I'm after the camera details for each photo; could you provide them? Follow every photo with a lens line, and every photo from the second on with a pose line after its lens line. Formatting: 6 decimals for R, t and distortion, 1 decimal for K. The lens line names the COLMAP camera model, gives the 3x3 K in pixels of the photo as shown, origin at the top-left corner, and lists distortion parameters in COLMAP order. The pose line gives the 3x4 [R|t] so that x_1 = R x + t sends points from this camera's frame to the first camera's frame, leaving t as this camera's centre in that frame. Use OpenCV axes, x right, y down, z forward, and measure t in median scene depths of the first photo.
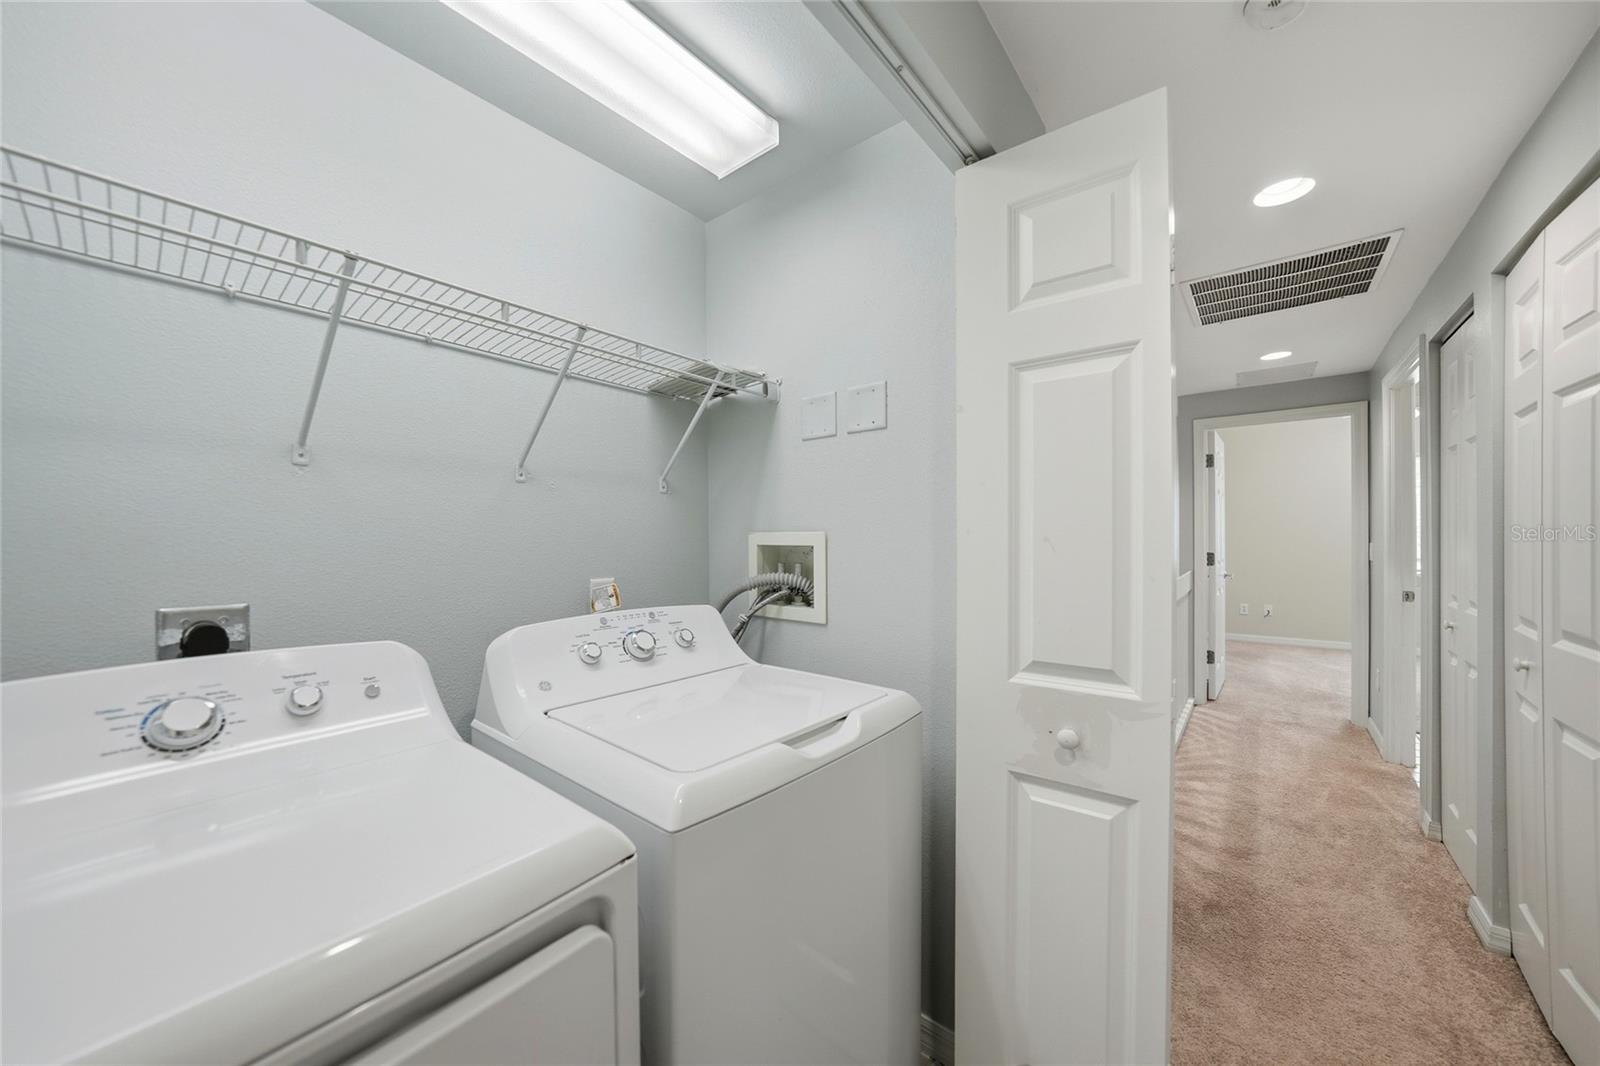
lens RADIAL K [[558.0, 0, 805.4], [0, 558.0, 535.8], [0, 0, 1]] dist [-0.045996, 0.009947]
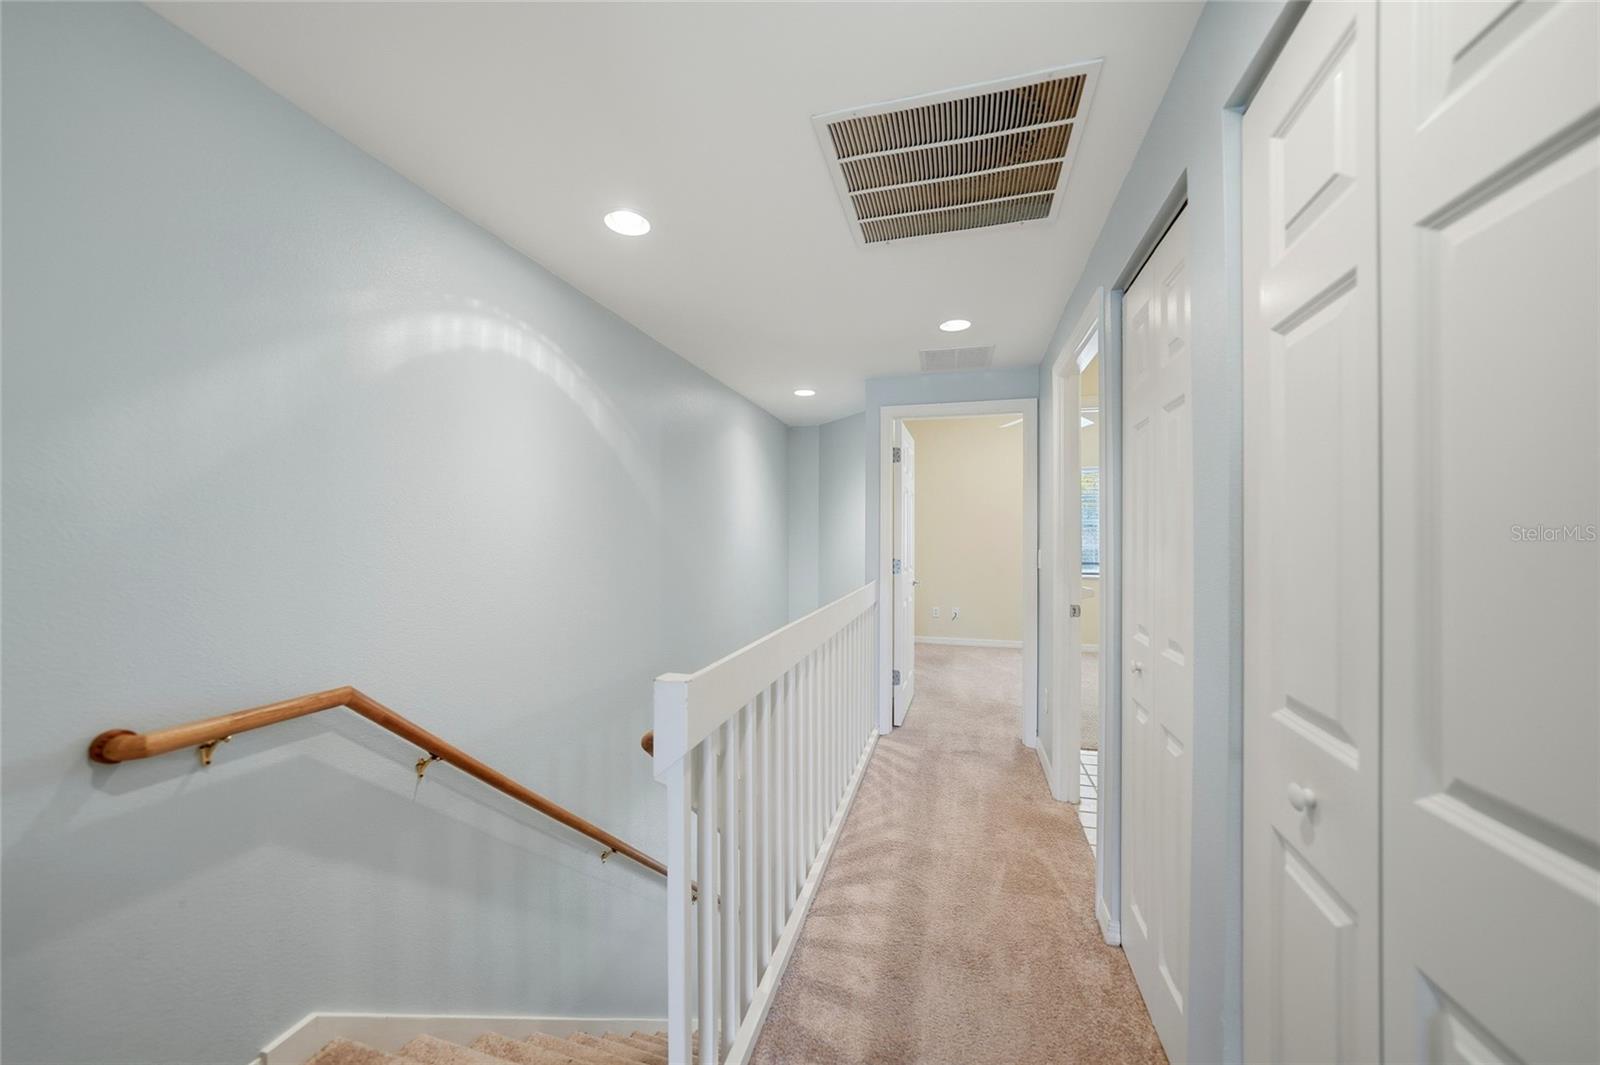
lens RADIAL K [[558.0, 0, 805.4], [0, 558.0, 535.3], [0, 0, 1]] dist [-0.045996, 0.009947]
pose [[0.907786, 0.008188, 0.419353, 0.319044], [-0.006607, 0.999965, -0.005223, -0.003175], [-0.419381, 0.001971, 0.907808, 0.336379]]
